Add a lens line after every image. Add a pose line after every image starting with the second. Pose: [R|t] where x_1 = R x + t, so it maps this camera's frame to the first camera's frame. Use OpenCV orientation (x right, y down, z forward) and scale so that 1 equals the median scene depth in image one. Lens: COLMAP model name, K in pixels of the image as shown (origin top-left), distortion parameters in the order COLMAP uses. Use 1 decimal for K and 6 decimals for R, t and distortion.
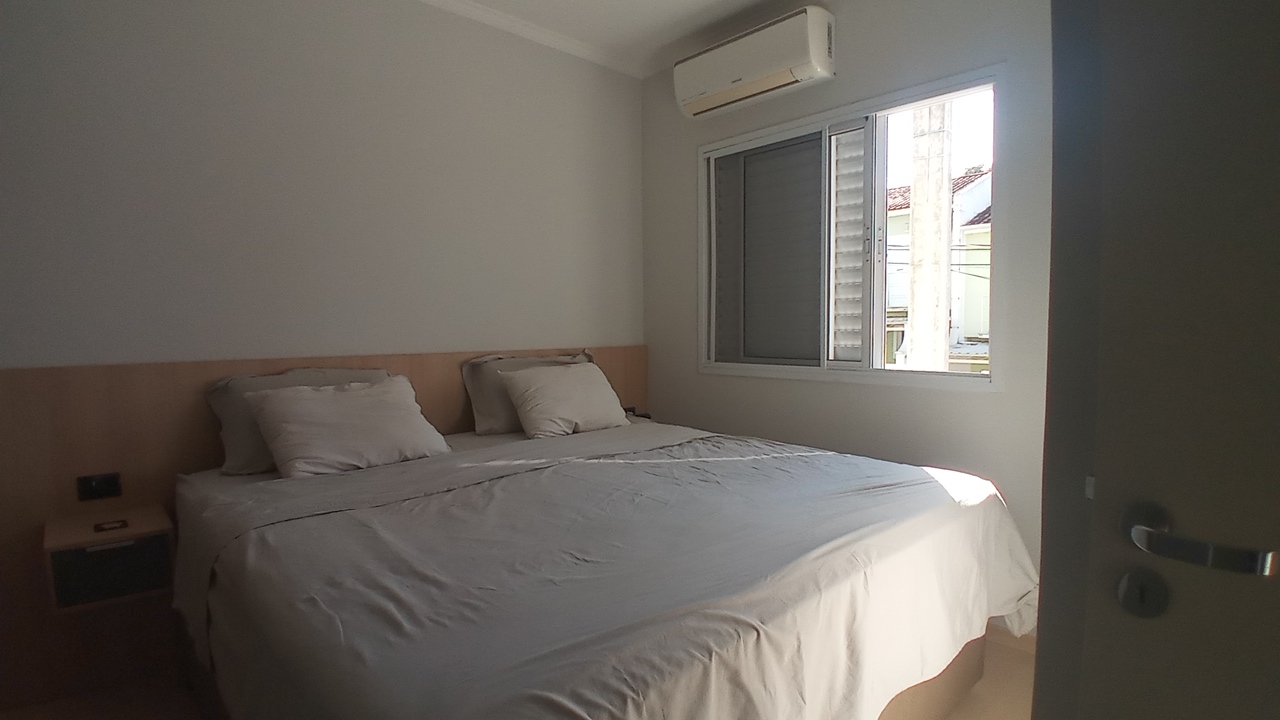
lens RADIAL K [[628.3, 0, 640.0], [0, 628.3, 360.0], [0, 0, 1]] dist [0.000270, -0.043326]
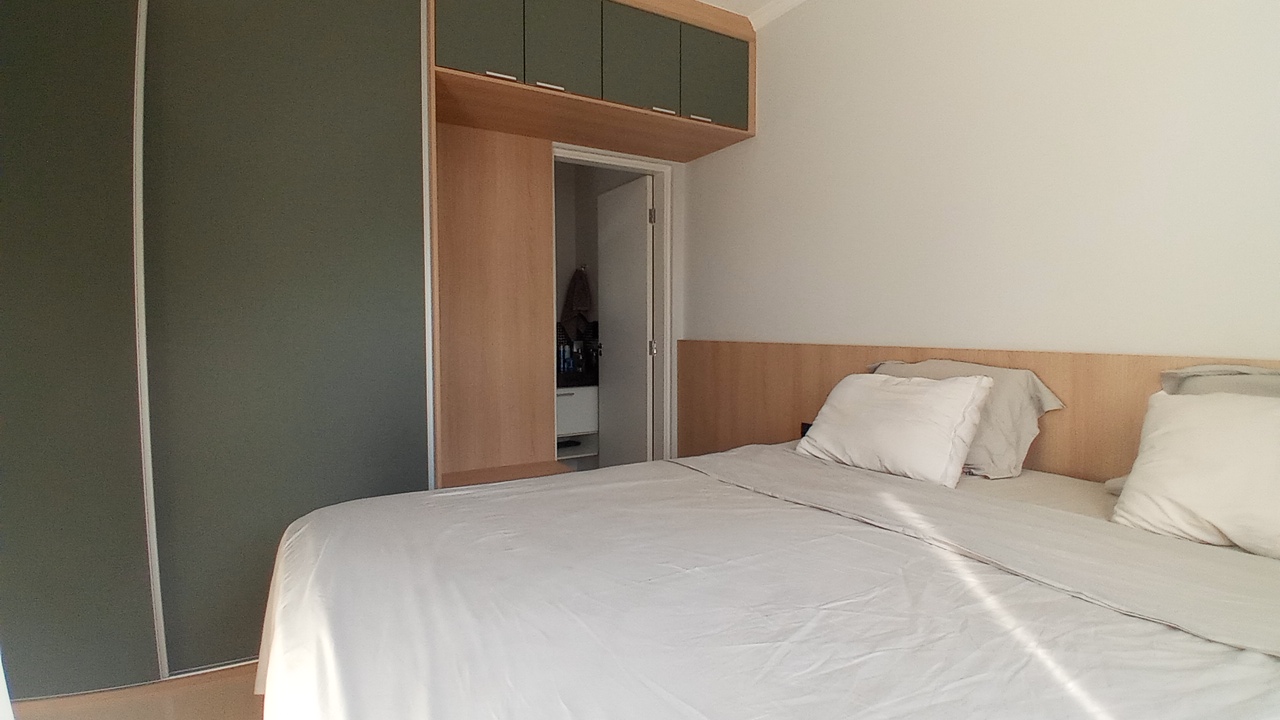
lens RADIAL K [[628.3, 0, 640.0], [0, 628.3, 360.0], [0, 0, 1]] dist [0.000270, -0.043326]
pose [[-0.213459, 0.055185, -0.975392, 0.503914], [-0.054433, 0.996181, 0.068274, -0.028369], [0.975434, 0.067668, -0.209640, 0.864485]]
